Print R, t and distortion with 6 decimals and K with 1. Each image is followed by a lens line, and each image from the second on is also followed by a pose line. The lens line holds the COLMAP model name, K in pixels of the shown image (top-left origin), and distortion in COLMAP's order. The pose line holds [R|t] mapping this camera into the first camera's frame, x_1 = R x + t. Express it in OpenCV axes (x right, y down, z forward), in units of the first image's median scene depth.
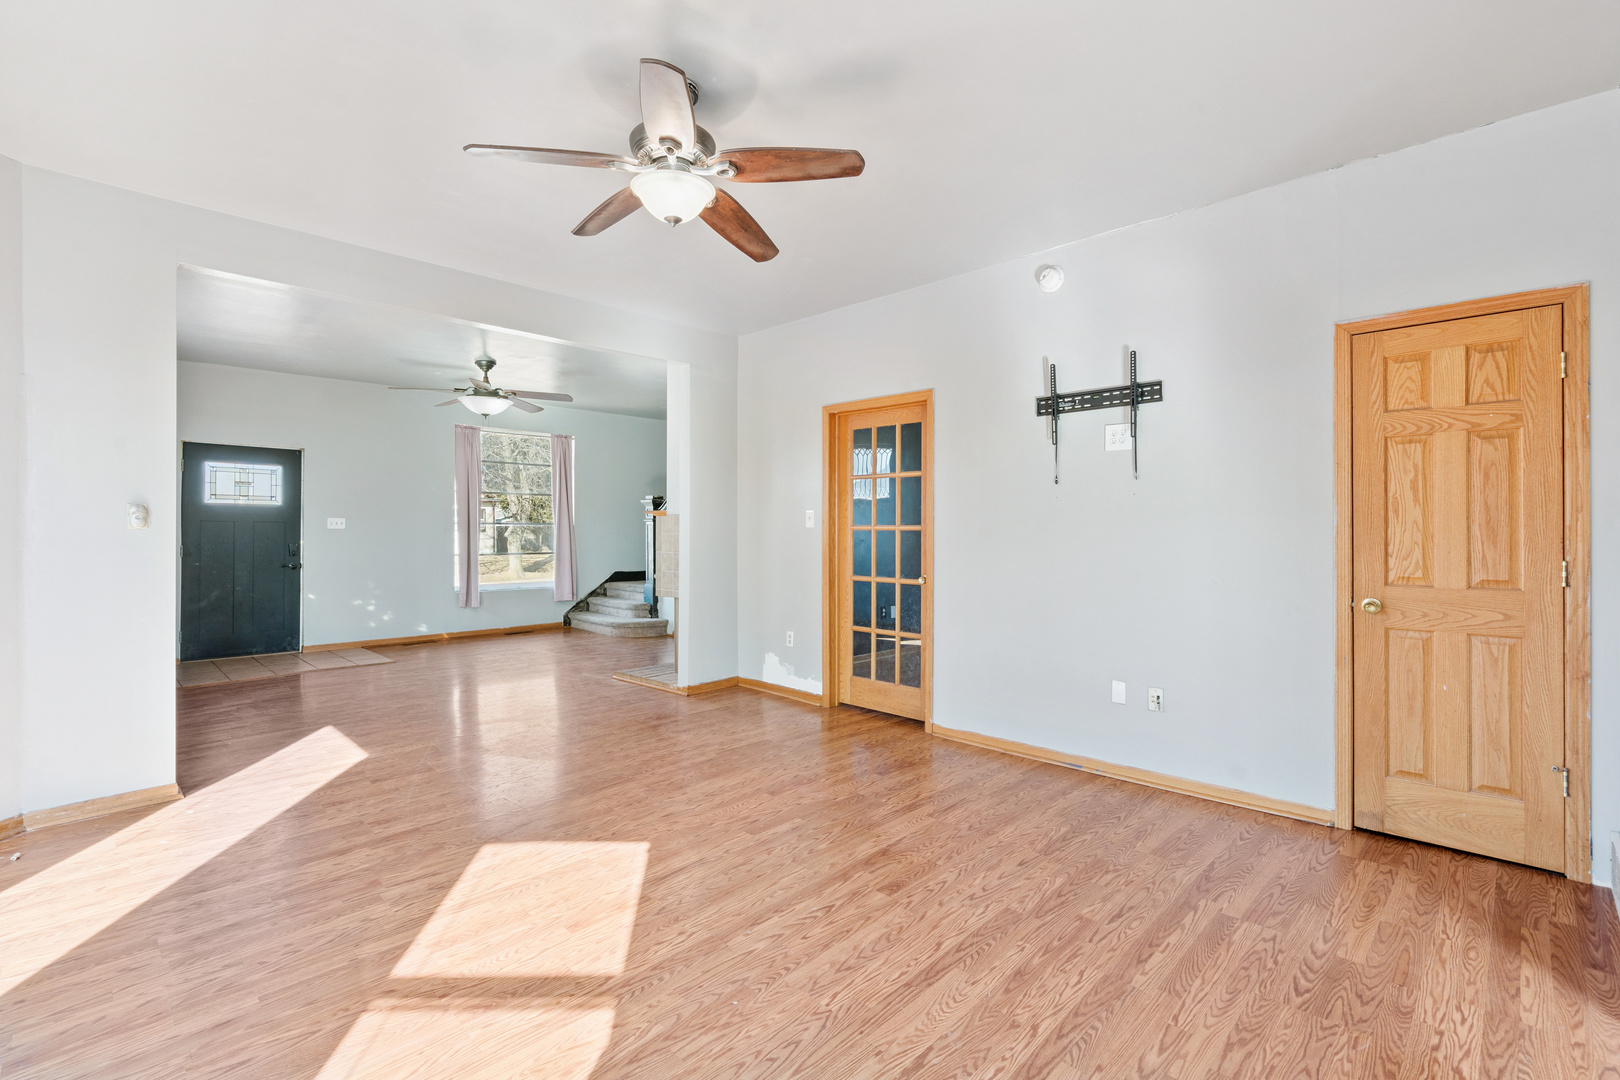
lens RADIAL K [[729.8, 0, 811.4], [0, 729.8, 535.3], [0, 0, 1]] dist [0.002483, 0.000212]
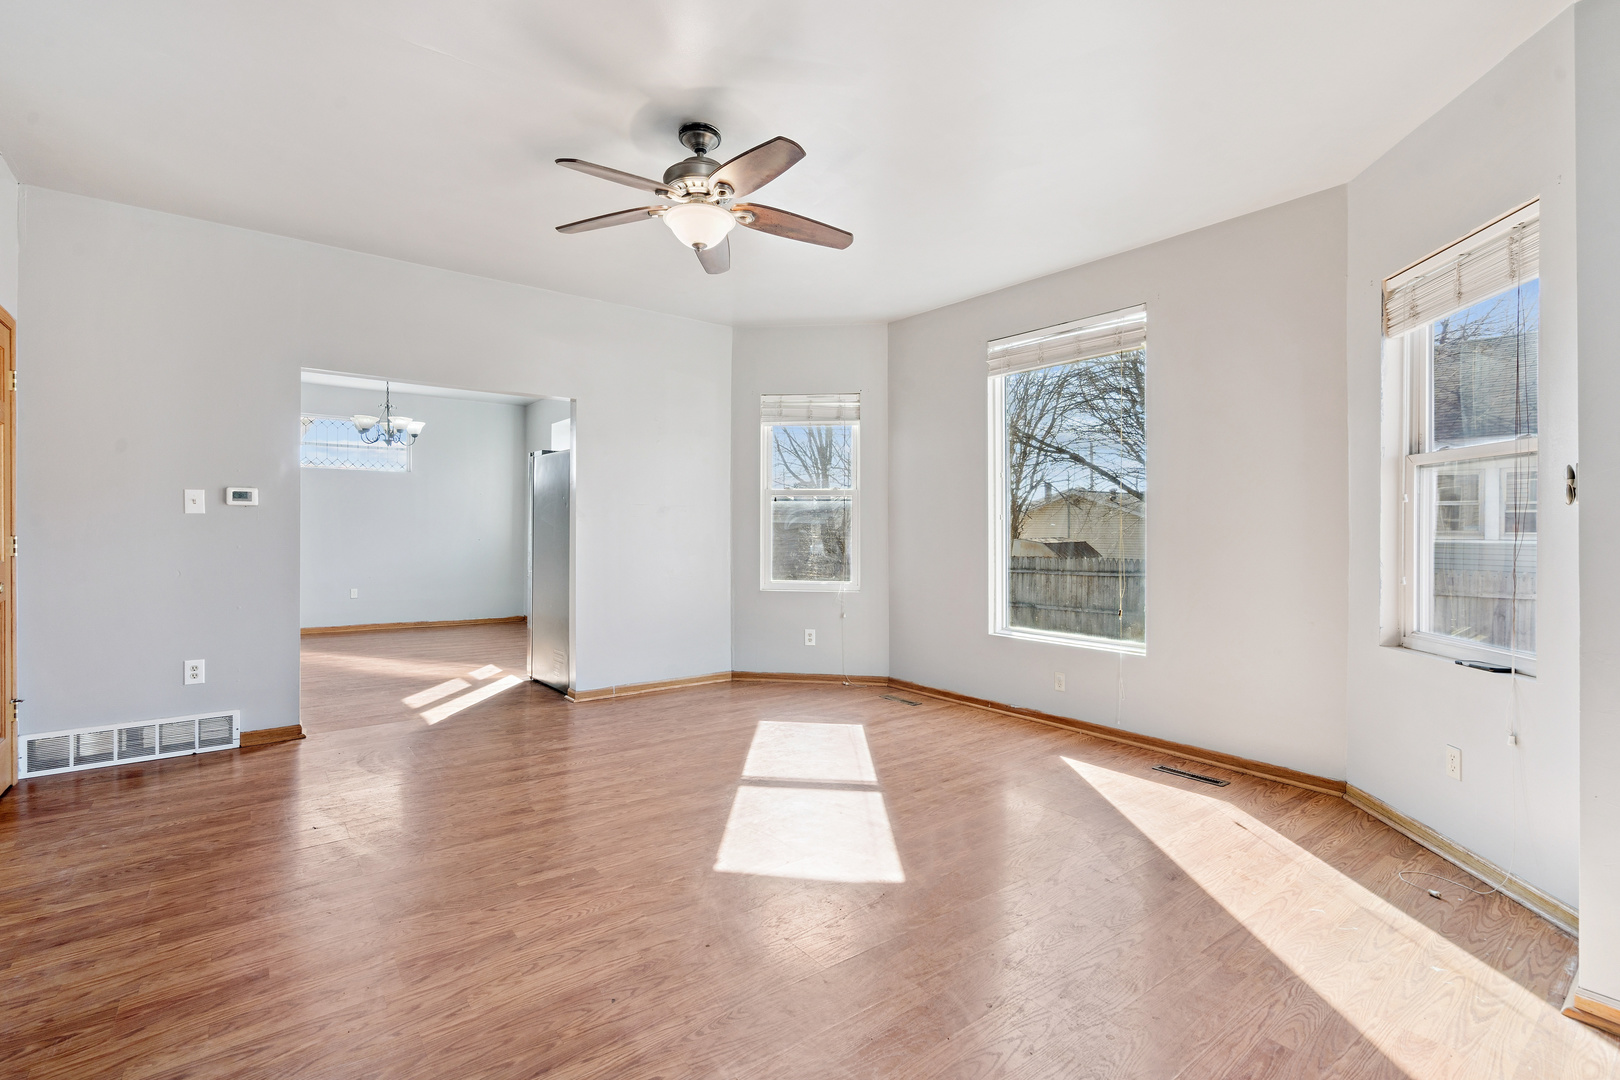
lens RADIAL K [[729.8, 0, 808.1], [0, 729.8, 534.5], [0, 0, 1]] dist [0.002483, 0.000212]
pose [[-0.991190, -0.003520, 0.132402, -0.437044], [-0.003162, 0.999991, 0.002914, 0.017972], [-0.132411, 0.002469, -0.991192, 1.797908]]
